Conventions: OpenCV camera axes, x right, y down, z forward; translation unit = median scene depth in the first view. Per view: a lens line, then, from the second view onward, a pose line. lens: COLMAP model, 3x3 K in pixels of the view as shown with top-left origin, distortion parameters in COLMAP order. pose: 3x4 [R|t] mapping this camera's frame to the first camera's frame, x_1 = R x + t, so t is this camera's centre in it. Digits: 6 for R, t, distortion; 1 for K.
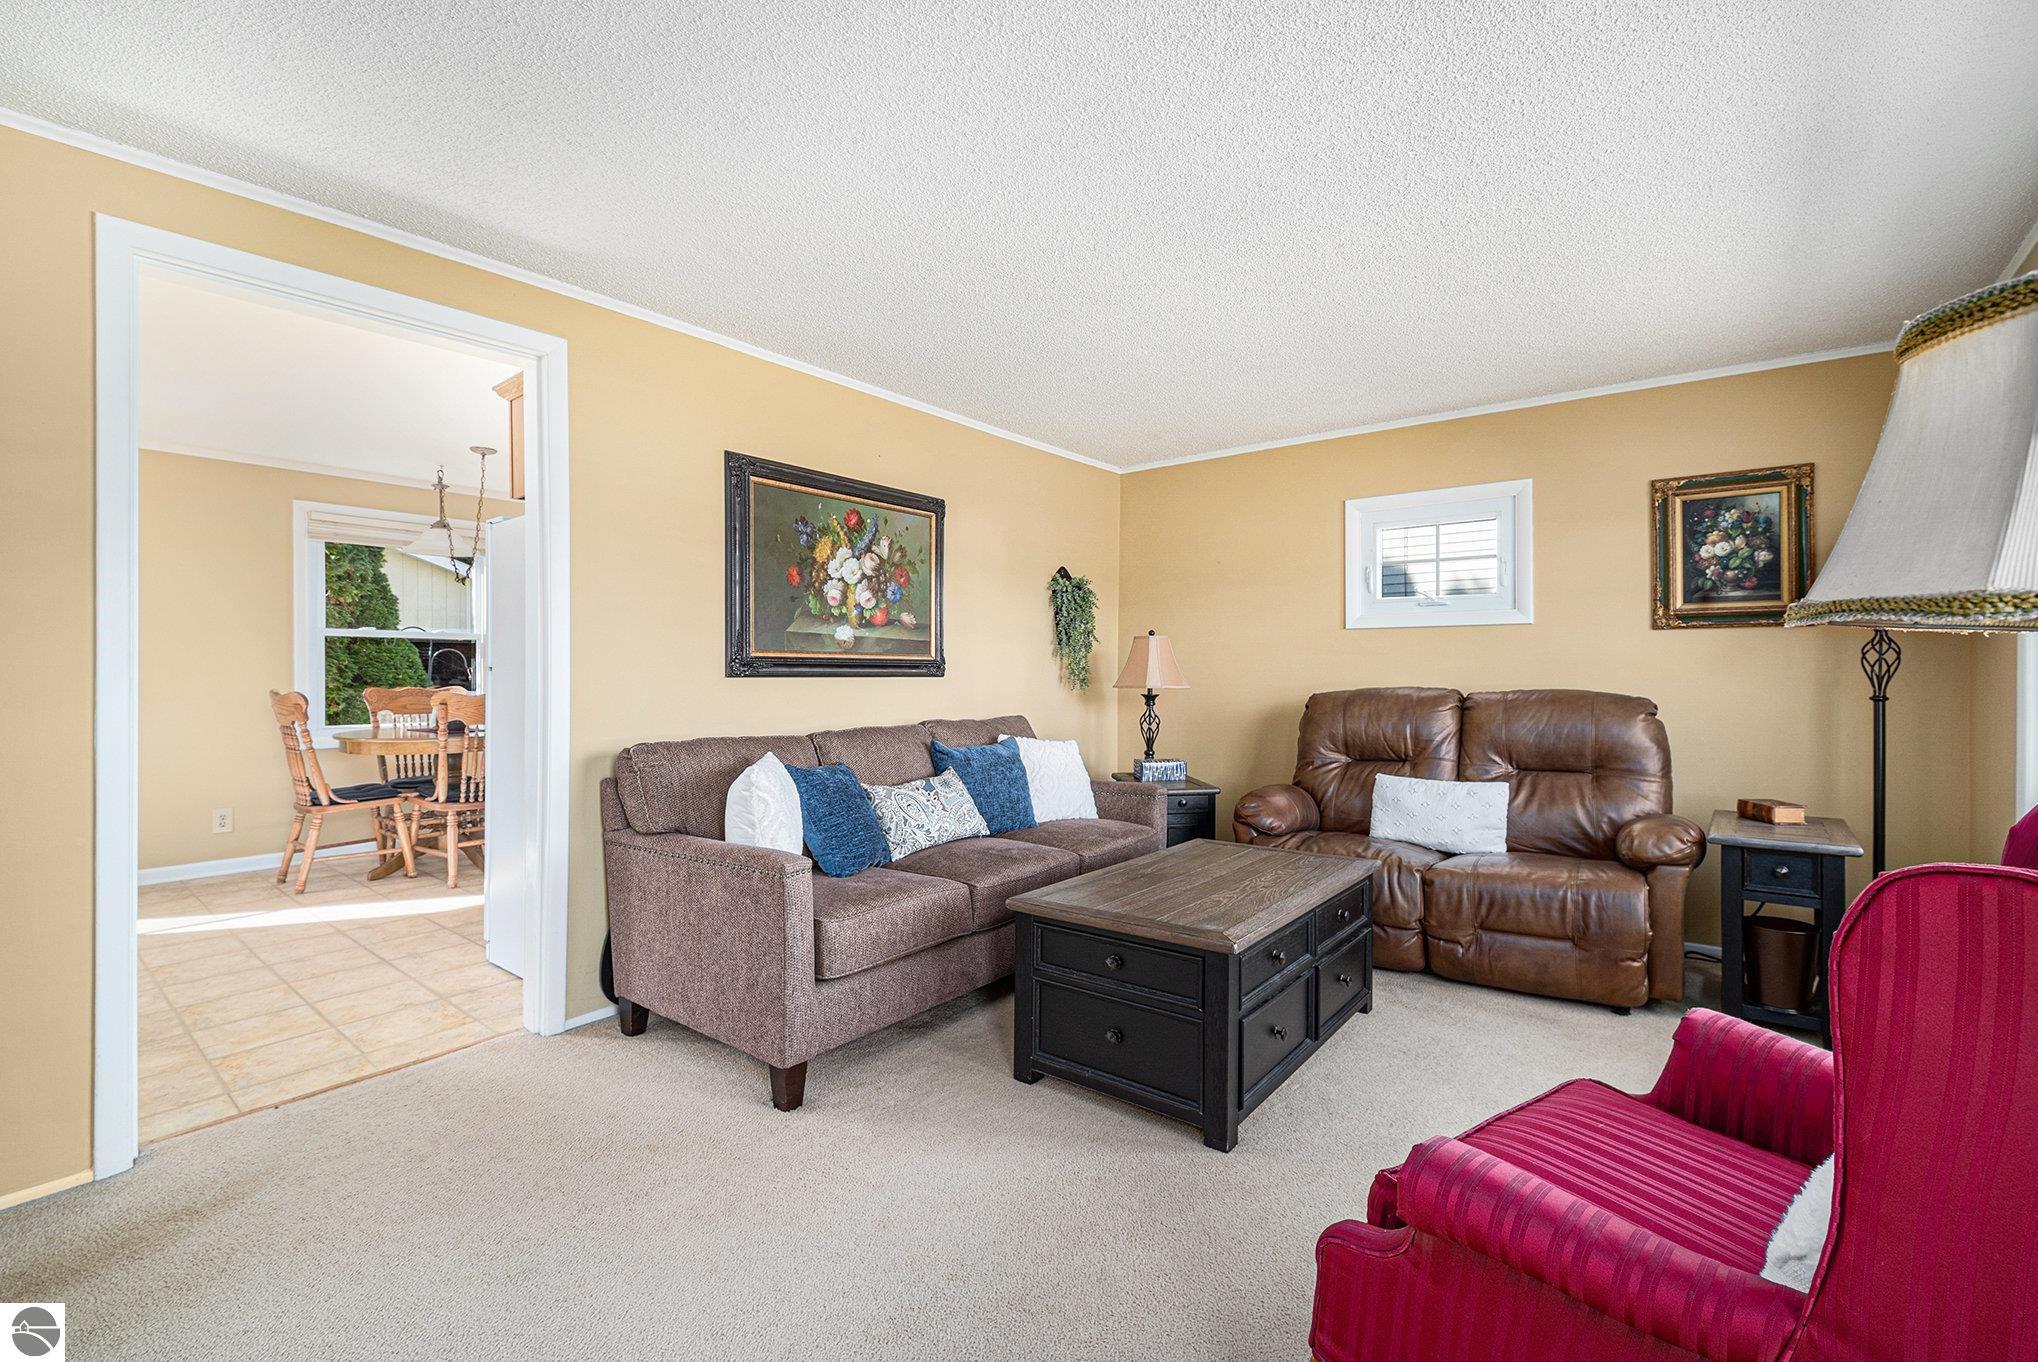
lens RADIAL K [[882.4, 0, 1019.0], [0, 882.4, 681.0], [0, 0, 1]] dist [0.000181, -0.000153]
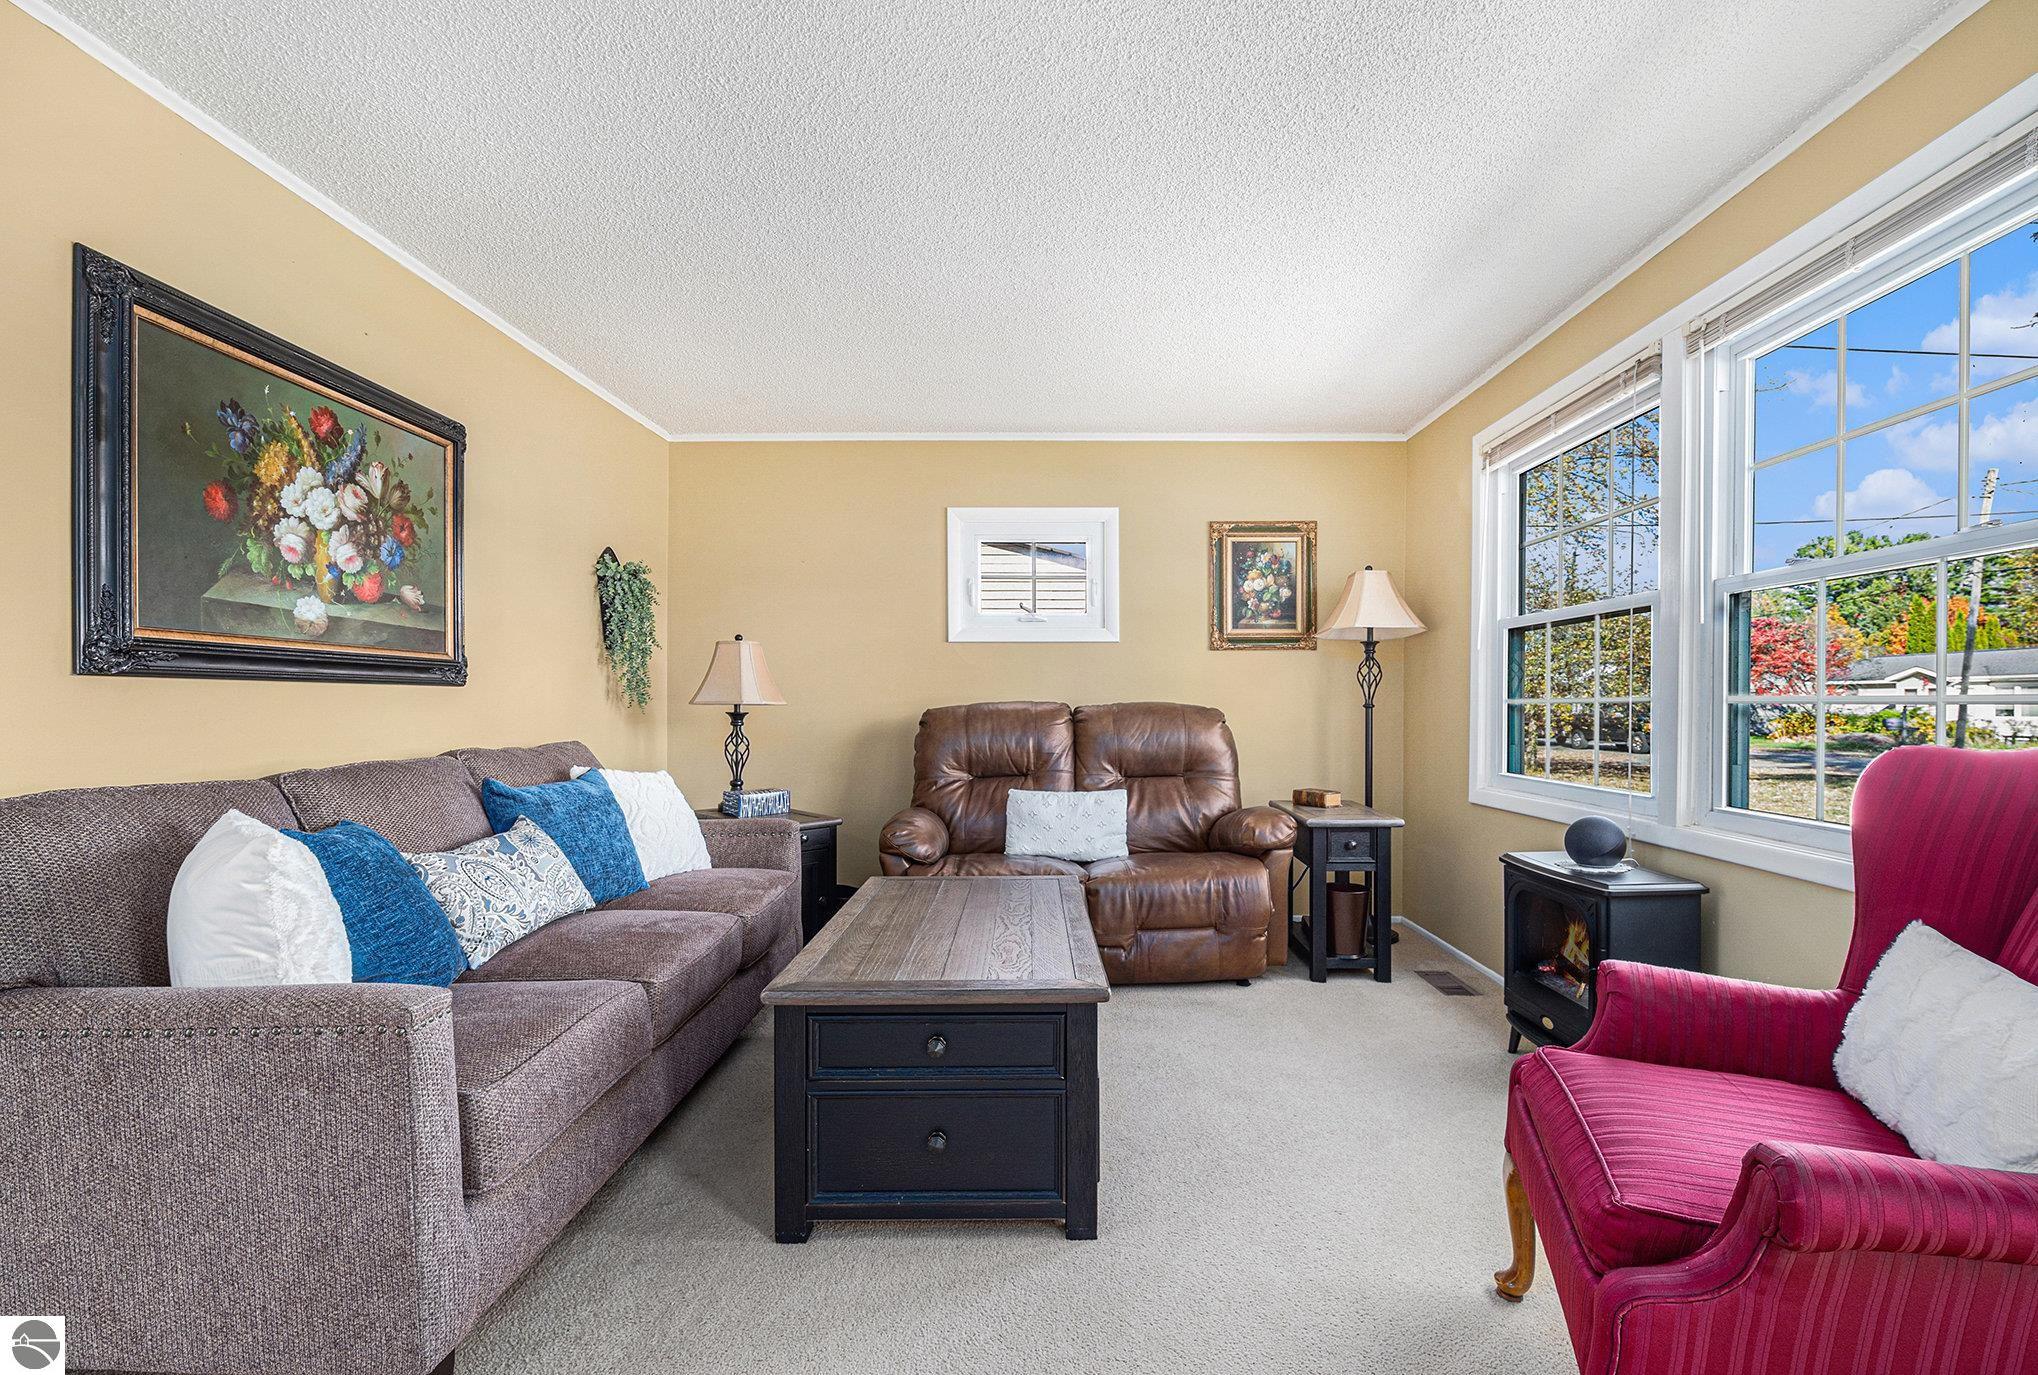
lens RADIAL K [[898.1, 0, 1022.5], [0, 898.1, 717.2], [0, 0, 1]] dist [0.000719, -0.009598]
pose [[0.783507, -0.009304, 0.621313, -0.208989], [0.006041, 0.999955, 0.007356, 0.019480], [-0.621353, -0.002010, 0.783528, 0.227552]]
